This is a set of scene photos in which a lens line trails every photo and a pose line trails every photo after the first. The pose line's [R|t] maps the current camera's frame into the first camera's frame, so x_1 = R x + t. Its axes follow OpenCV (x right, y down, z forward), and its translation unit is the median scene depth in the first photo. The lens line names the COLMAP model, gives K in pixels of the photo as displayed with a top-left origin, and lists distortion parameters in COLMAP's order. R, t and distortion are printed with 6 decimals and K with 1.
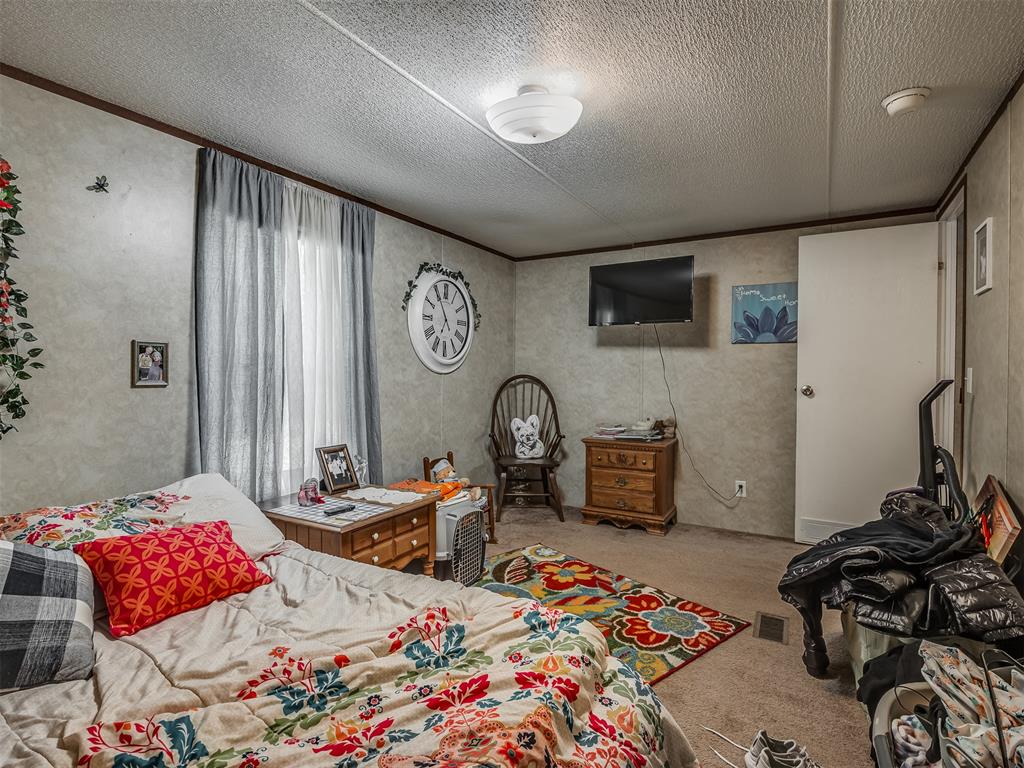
lens RADIAL K [[529.1, 0, 522.6], [0, 529.1, 390.3], [0, 0, 1]] dist [-0.001389, -0.000901]
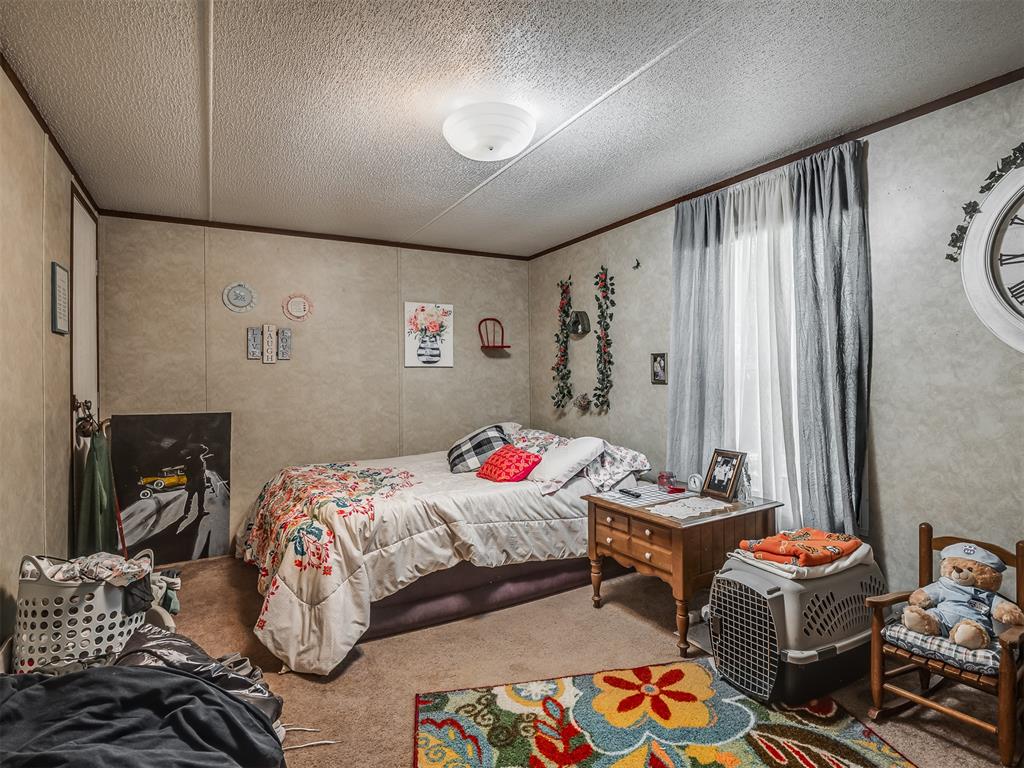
lens RADIAL K [[529.1, 0, 522.6], [0, 529.1, 390.3], [0, 0, 1]] dist [-0.001389, -0.000901]
pose [[-0.502587, 0.027749, -0.864081, 0.673255], [-0.018578, 0.998907, 0.042885, -0.038703], [0.864327, 0.037606, -0.501522, 1.198989]]
